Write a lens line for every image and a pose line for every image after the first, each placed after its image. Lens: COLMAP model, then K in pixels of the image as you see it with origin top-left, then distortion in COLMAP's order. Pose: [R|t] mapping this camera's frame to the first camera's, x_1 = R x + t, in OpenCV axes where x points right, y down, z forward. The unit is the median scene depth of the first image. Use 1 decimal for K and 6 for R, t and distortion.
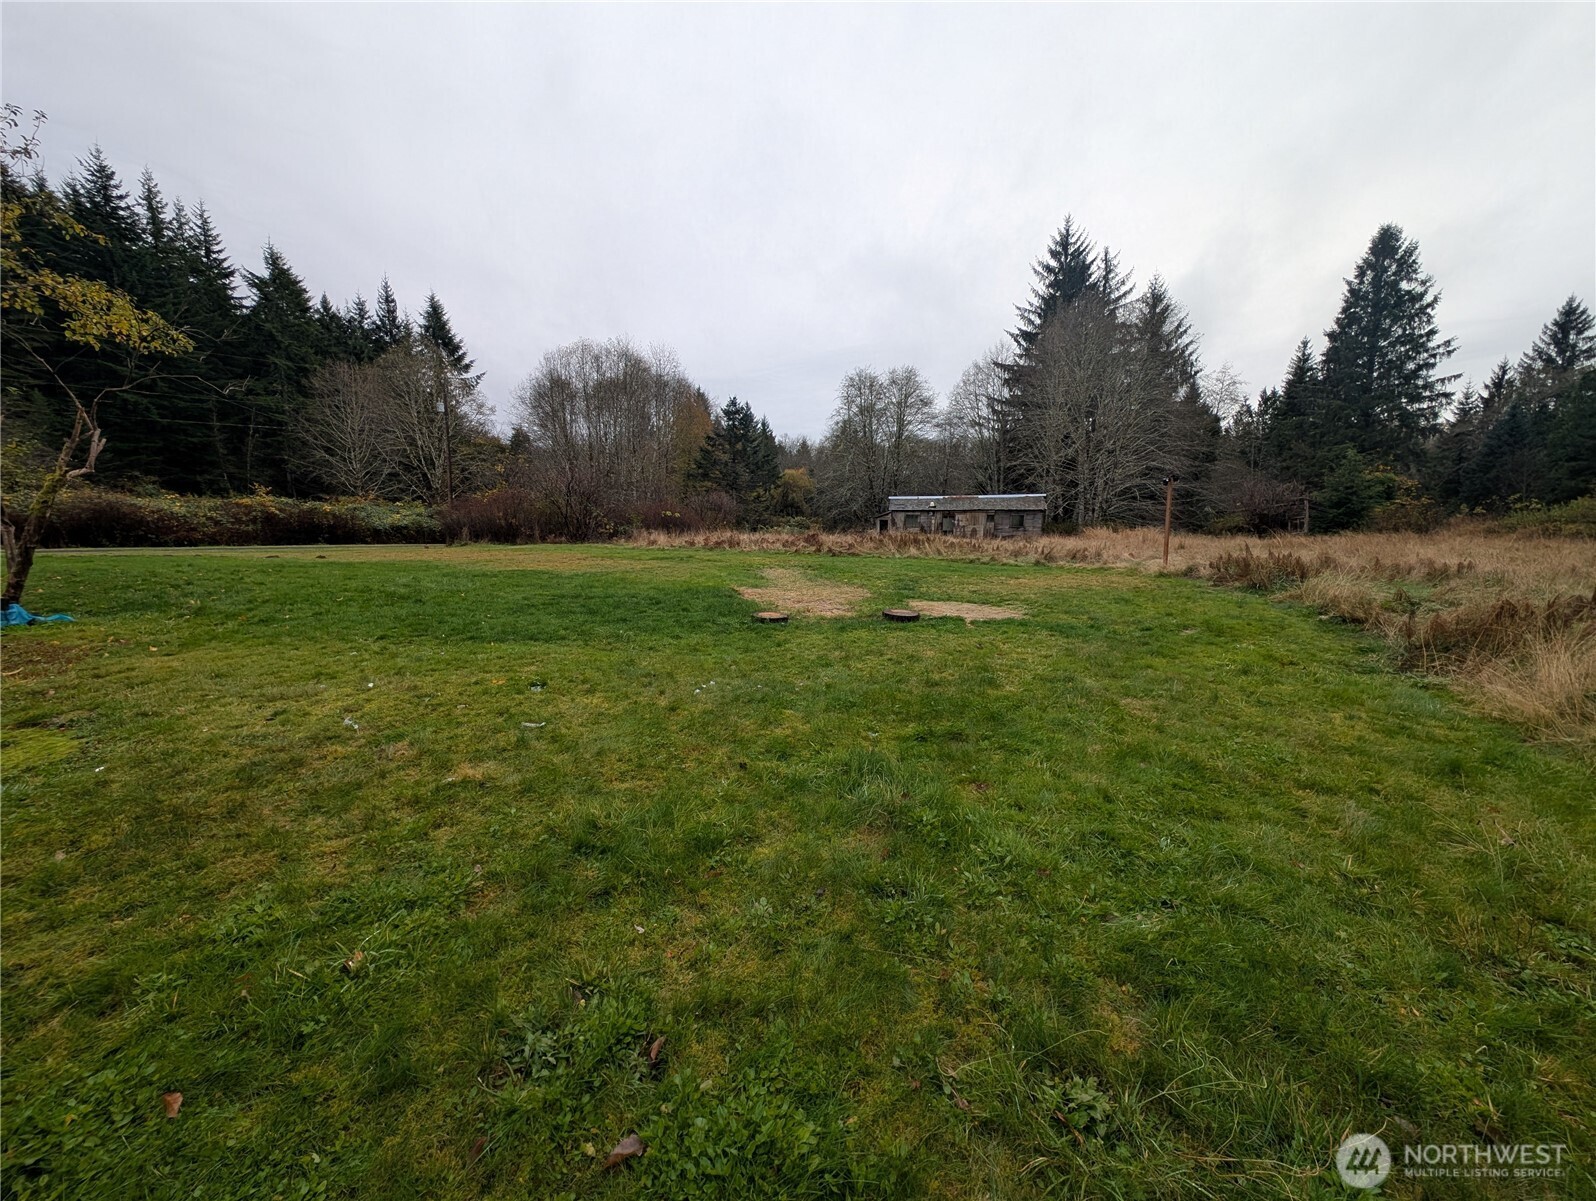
lens RADIAL K [[599.4, 0, 798.0], [0, 599.4, 600.5], [0, 0, 1]] dist [0.007190, -0.003205]
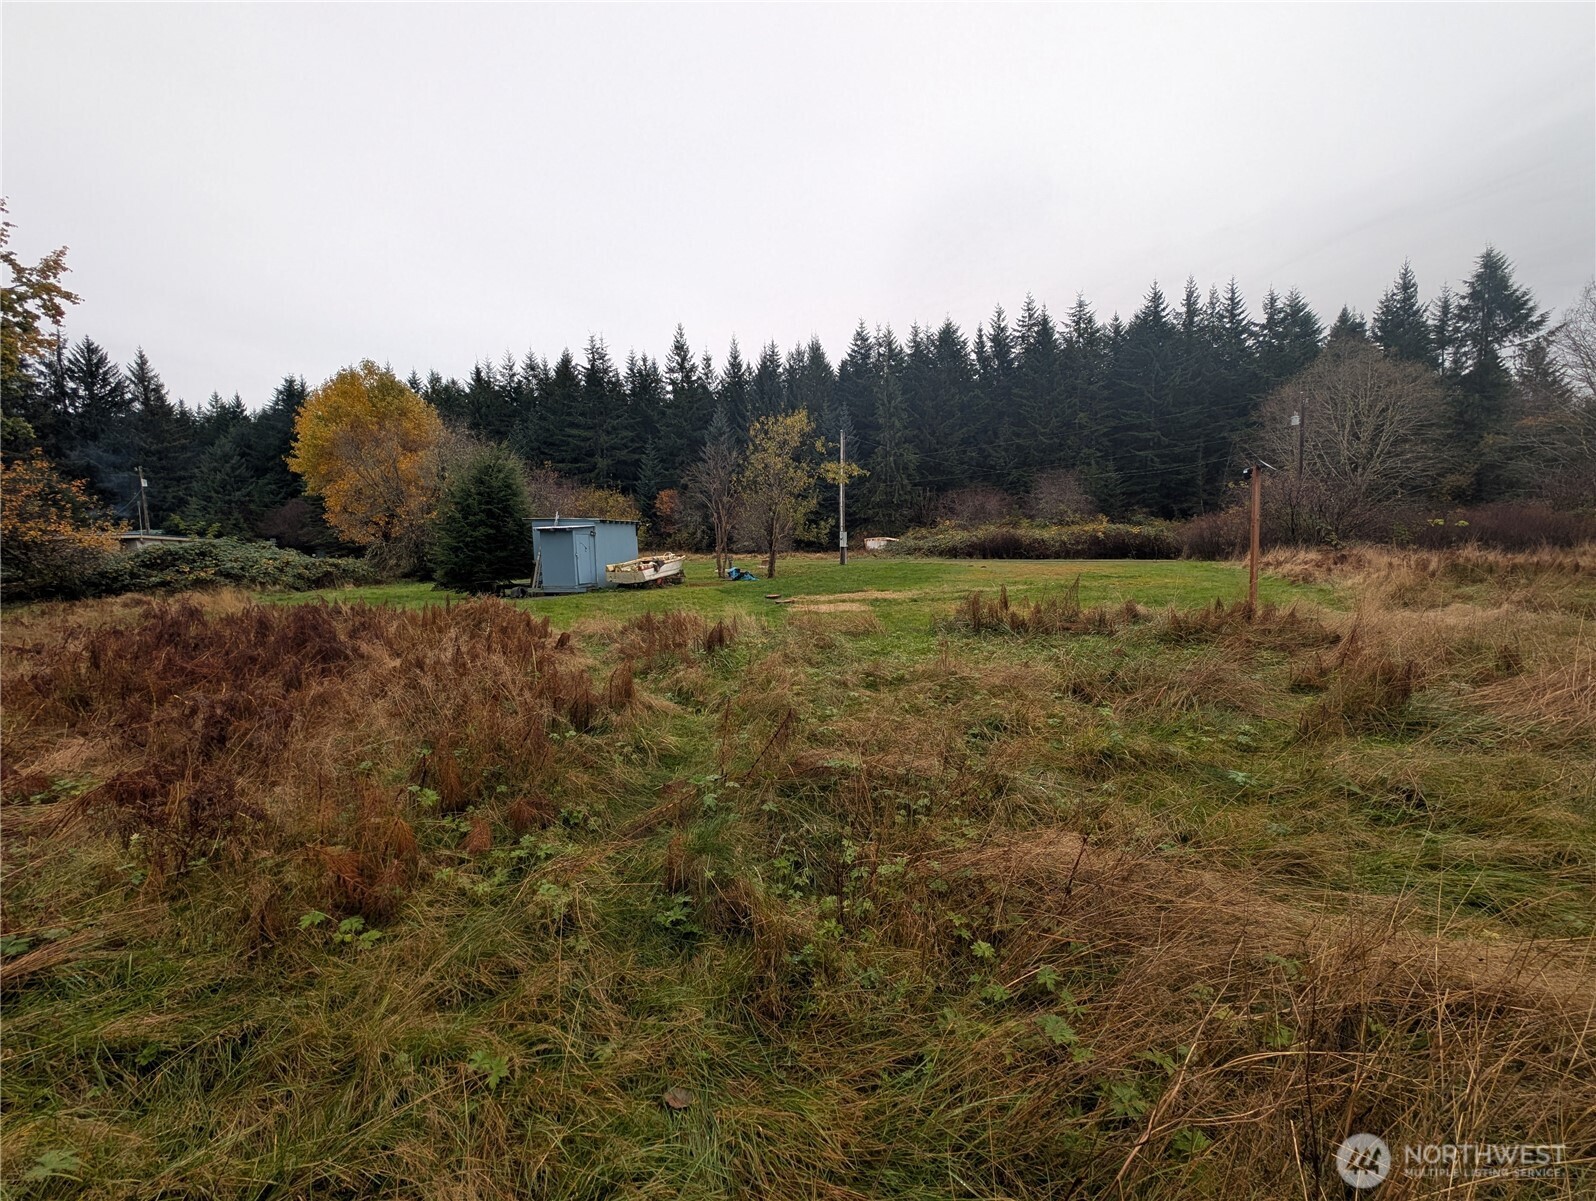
lens RADIAL K [[588.0, 0, 798.0], [0, 588.0, 600.5], [0, 0, 1]] dist [0.022255, -0.011468]
pose [[0.075154, 0.082792, -0.993729, 0.196902], [-0.103429, 0.991819, 0.074810, -0.012063], [0.991793, 0.097158, 0.083102, 0.090570]]
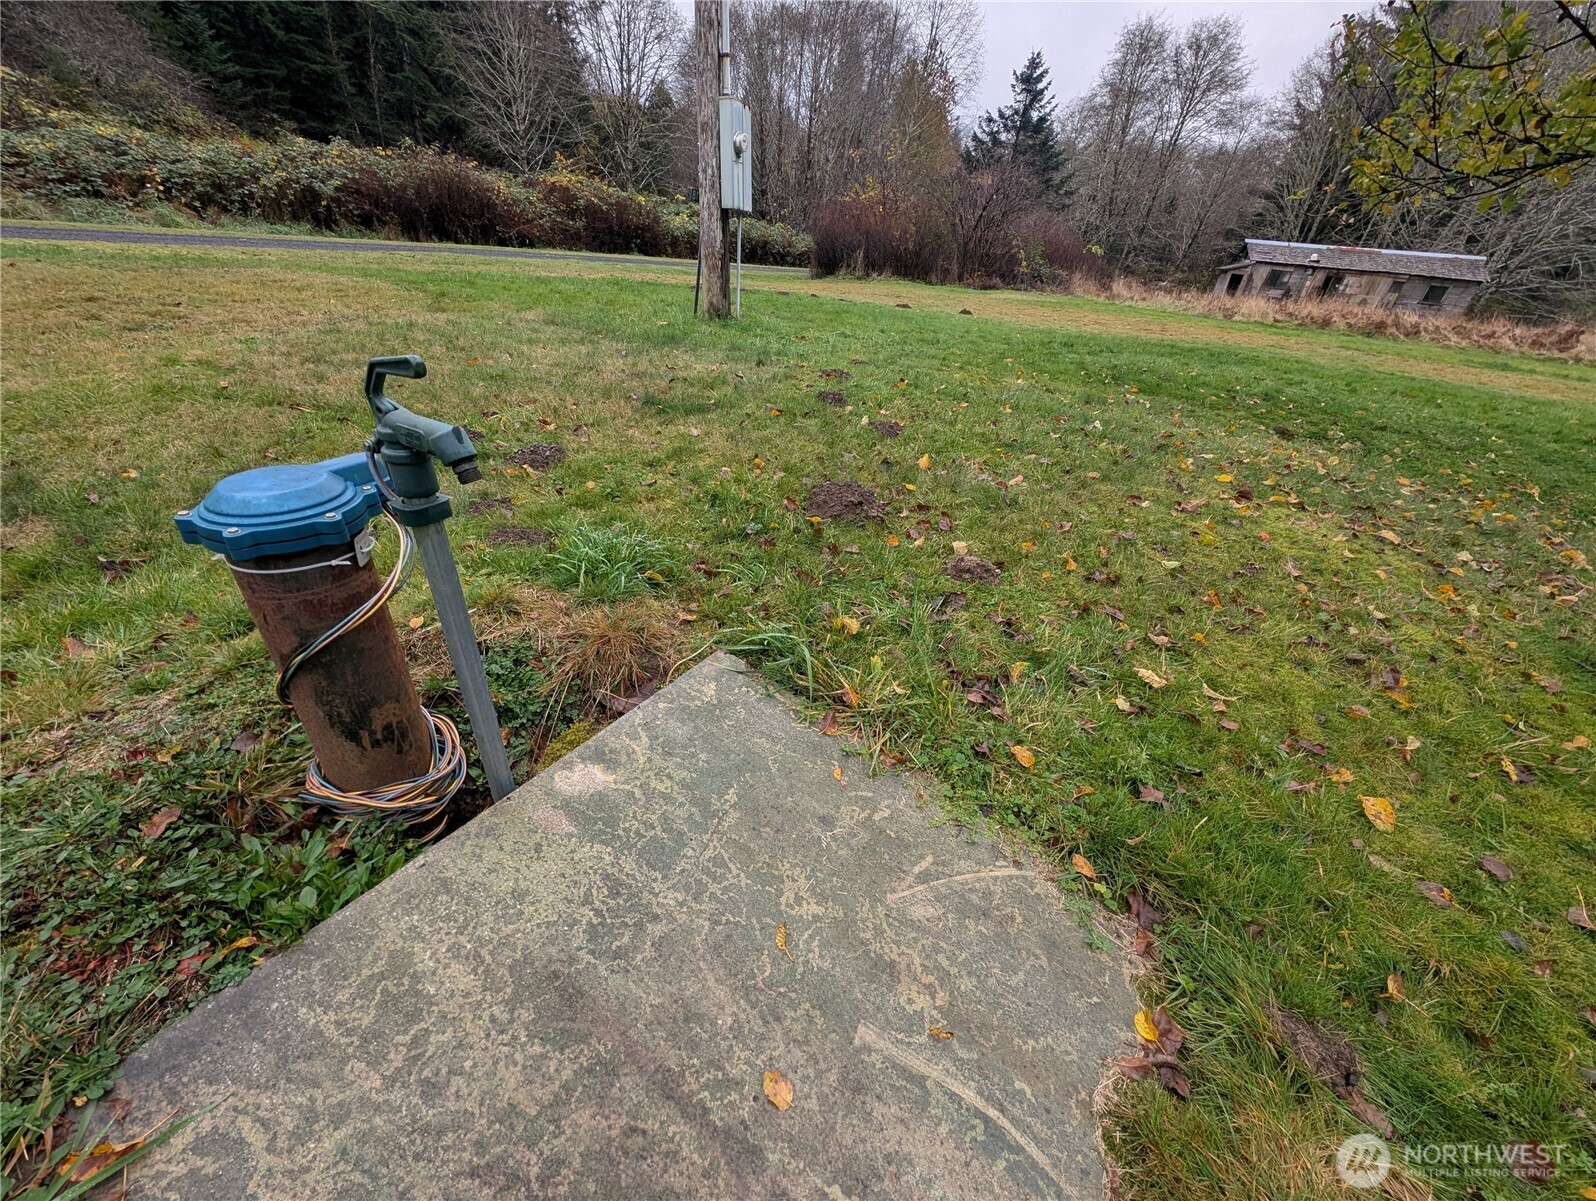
lens RADIAL K [[583.6, 0, 799.2], [0, 583.6, 603.7], [0, 0, 1]] dist [0.000715, -0.000060]
pose [[0.991837, 0.120091, -0.042875, -0.226427], [-0.091687, 0.905316, 0.414724, -0.008036], [0.088620, -0.407407, 0.908937, 0.069659]]
